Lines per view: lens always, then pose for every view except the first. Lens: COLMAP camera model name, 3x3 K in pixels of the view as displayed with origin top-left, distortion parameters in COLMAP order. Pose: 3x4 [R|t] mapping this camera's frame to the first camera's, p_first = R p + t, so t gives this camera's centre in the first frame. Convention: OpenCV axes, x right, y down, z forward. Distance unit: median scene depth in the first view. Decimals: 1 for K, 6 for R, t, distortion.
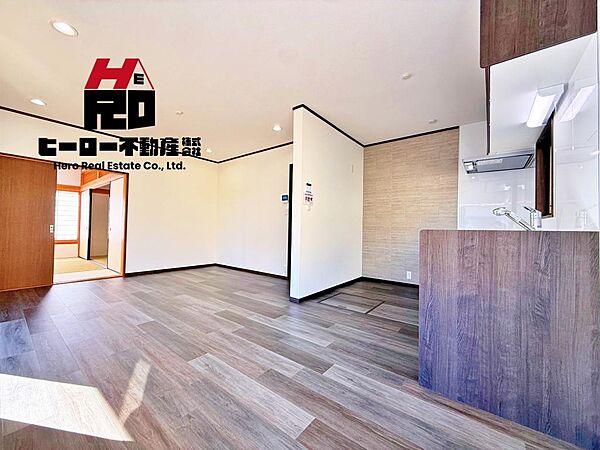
lens RADIAL K [[240.5, 0, 299.2], [0, 240.5, 226.6], [0, 0, 1]] dist [0.001127, 0.000083]
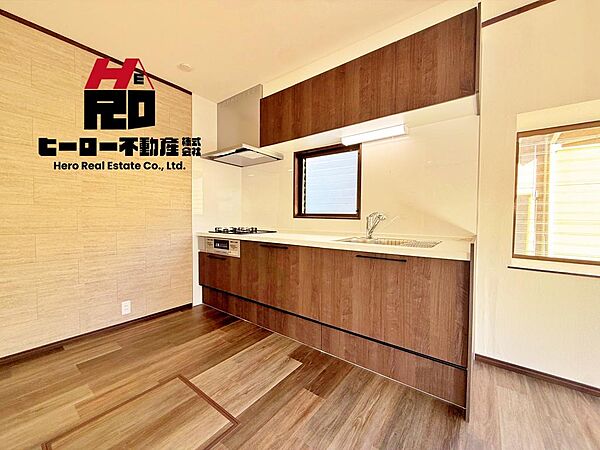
lens RADIAL K [[240.5, 0, 298.0], [0, 240.5, 226.0], [0, 0, 1]] dist [0.001127, 0.000083]
pose [[-0.014720, -0.050604, 0.998610, -0.176341], [-0.015176, 0.998615, 0.050380, -0.045155], [-0.999776, -0.014413, -0.015468, 0.887217]]
